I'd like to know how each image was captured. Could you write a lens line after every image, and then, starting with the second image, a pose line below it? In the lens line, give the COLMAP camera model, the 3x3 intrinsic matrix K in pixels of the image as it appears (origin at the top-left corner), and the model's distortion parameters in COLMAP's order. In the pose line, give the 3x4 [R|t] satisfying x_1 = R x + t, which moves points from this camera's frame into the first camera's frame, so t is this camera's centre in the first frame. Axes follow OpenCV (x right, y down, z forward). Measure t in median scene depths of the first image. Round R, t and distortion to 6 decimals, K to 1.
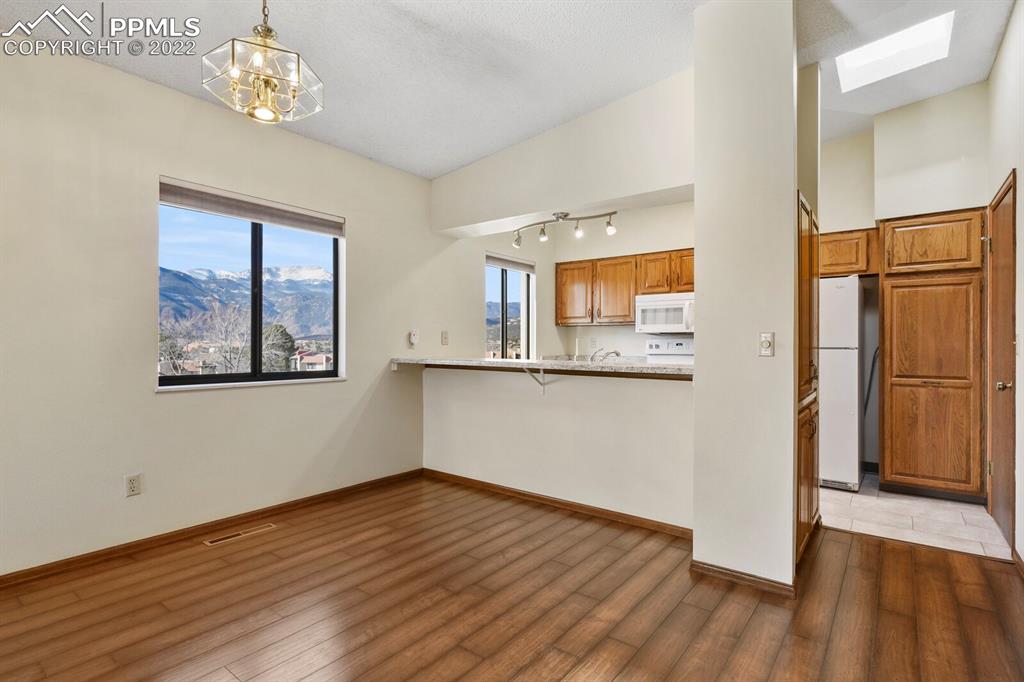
lens RADIAL K [[499.7, 0, 515.3], [0, 499.7, 340.8], [0, 0, 1]] dist [-0.002512, 0.000489]
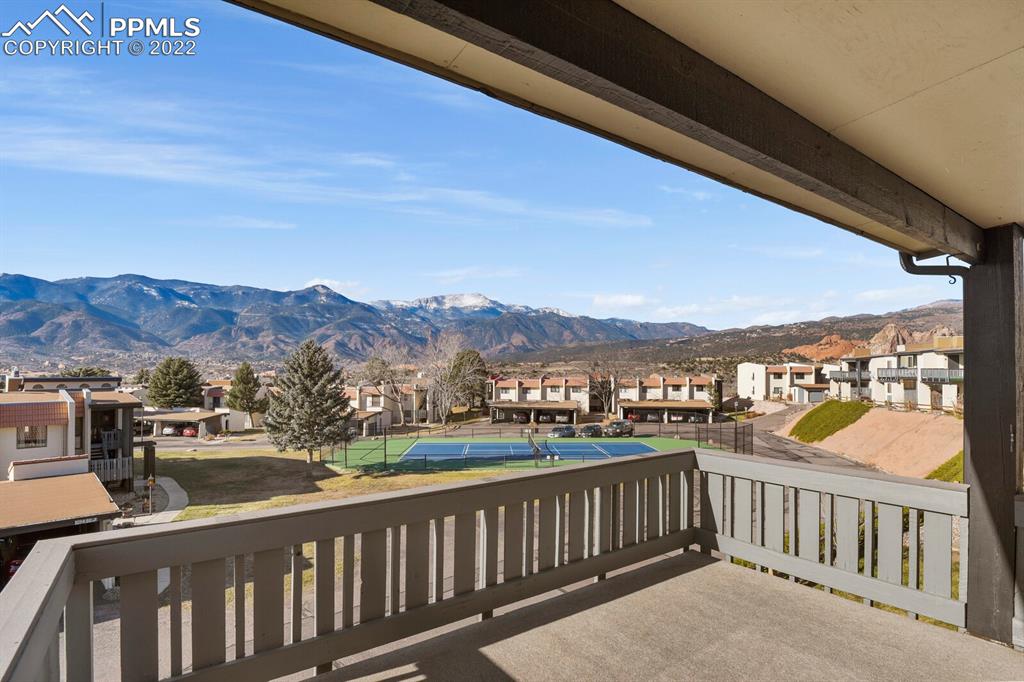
lens RADIAL K [[508.8, 0, 512.7], [0, 508.8, 361.6], [0, 0, 1]] dist [-0.030046, 0.000118]
pose [[0.952910, -0.003947, -0.303227, -1.538494], [0.002812, 0.999987, -0.004178, -0.088911], [0.303240, 0.003128, 0.952909, 0.091087]]
